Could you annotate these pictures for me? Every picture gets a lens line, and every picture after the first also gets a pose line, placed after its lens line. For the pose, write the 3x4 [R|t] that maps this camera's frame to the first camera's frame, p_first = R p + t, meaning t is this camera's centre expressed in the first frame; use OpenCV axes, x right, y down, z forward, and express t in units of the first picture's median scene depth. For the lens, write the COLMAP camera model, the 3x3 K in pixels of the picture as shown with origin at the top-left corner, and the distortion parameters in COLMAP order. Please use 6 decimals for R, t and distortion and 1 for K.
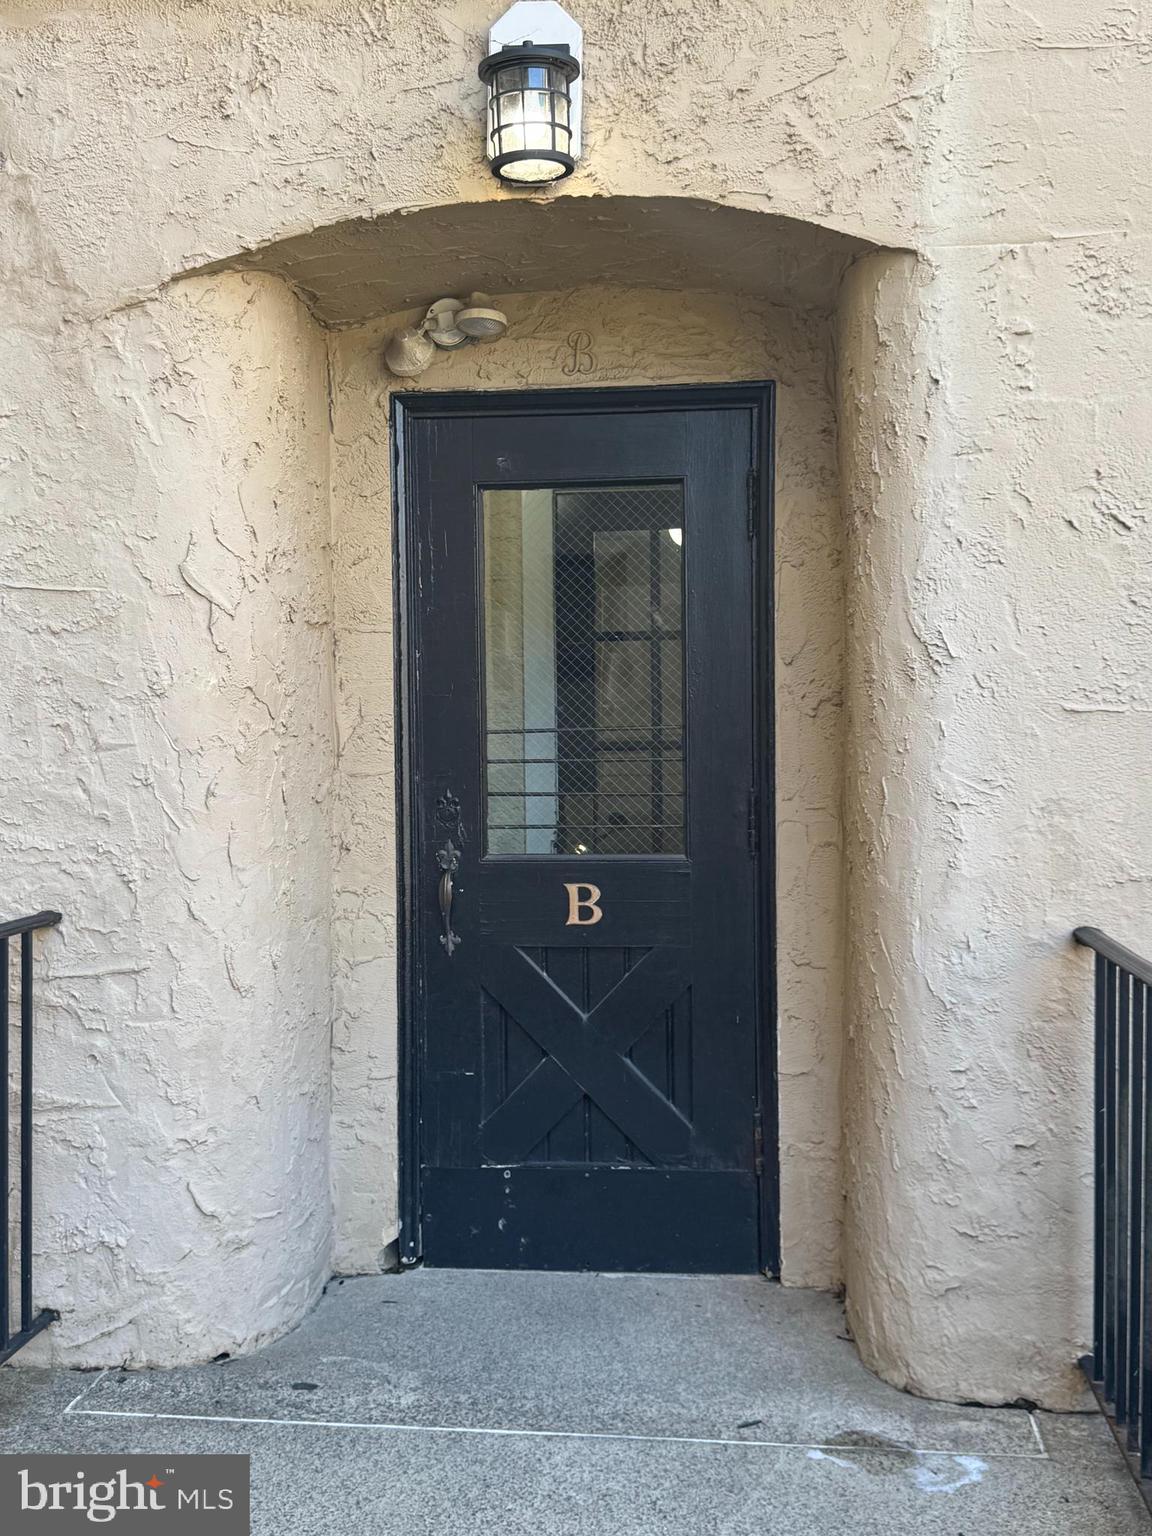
lens RADIAL K [[1695.2, 0, 576.4], [0, 1695.2, 767.8], [0, 0, 1]] dist [0.089044, 0.000000]
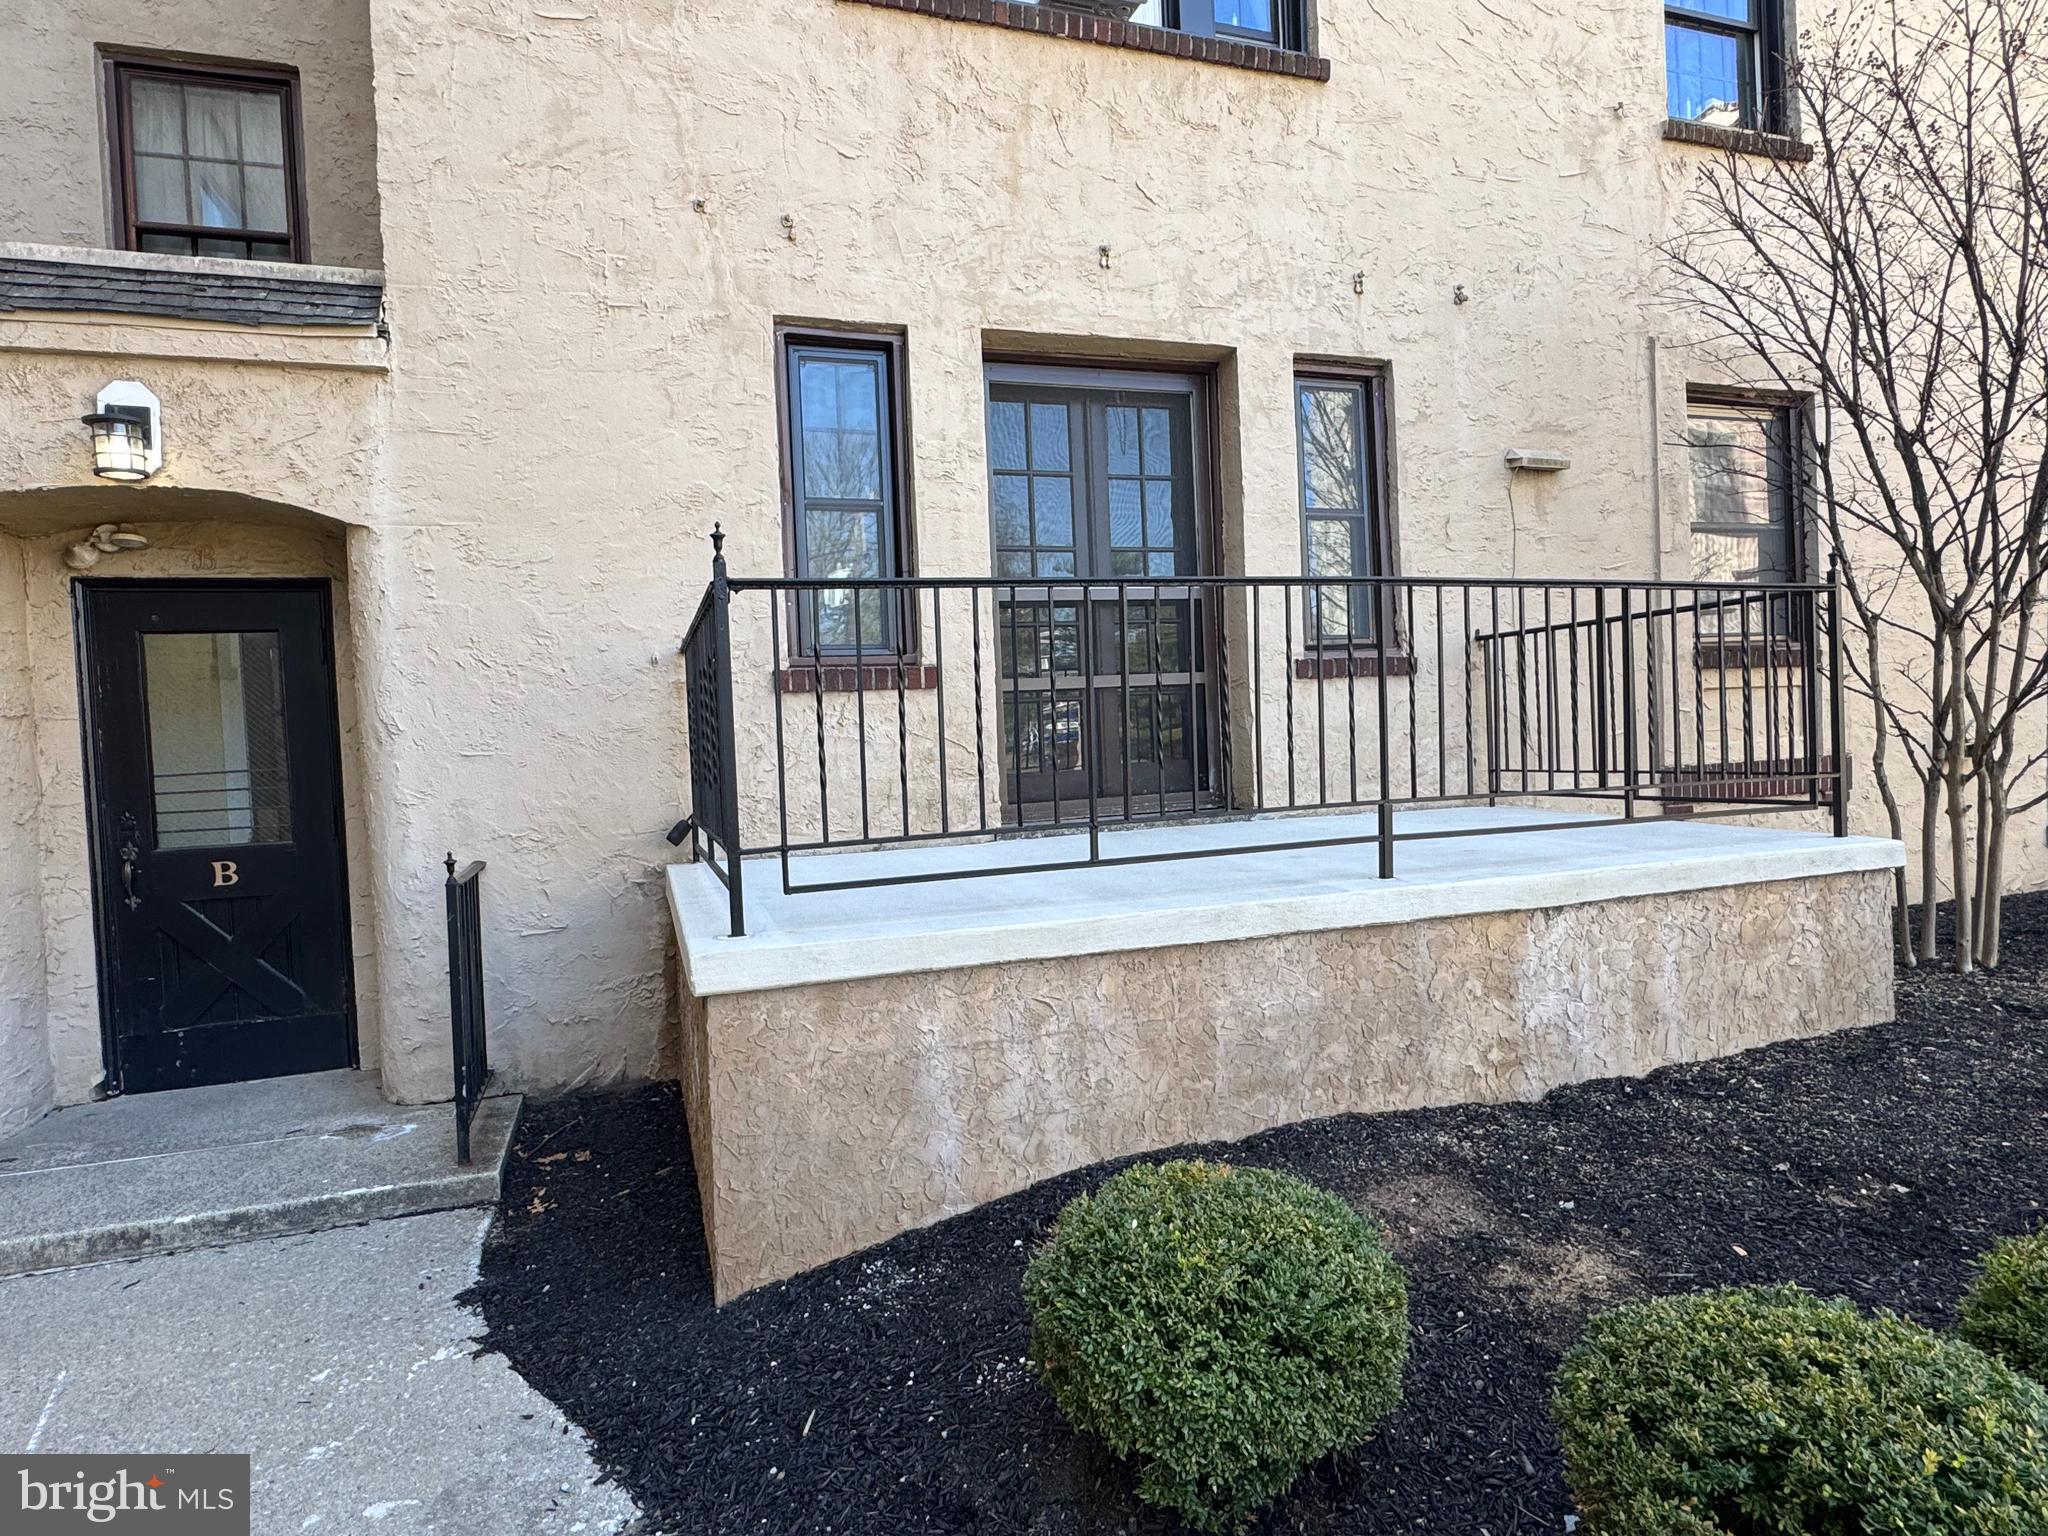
lens RADIAL K [[1164.4, 0, 1018.8], [0, 1164.4, 762.9], [0, 0, 1]] dist [-0.002187, 0.001310]
pose [[0.902343, -0.042333, 0.428935, 0.274135], [0.044602, 0.998993, 0.004765, -0.002174], [-0.428705, 0.014831, 0.903323, -0.503599]]
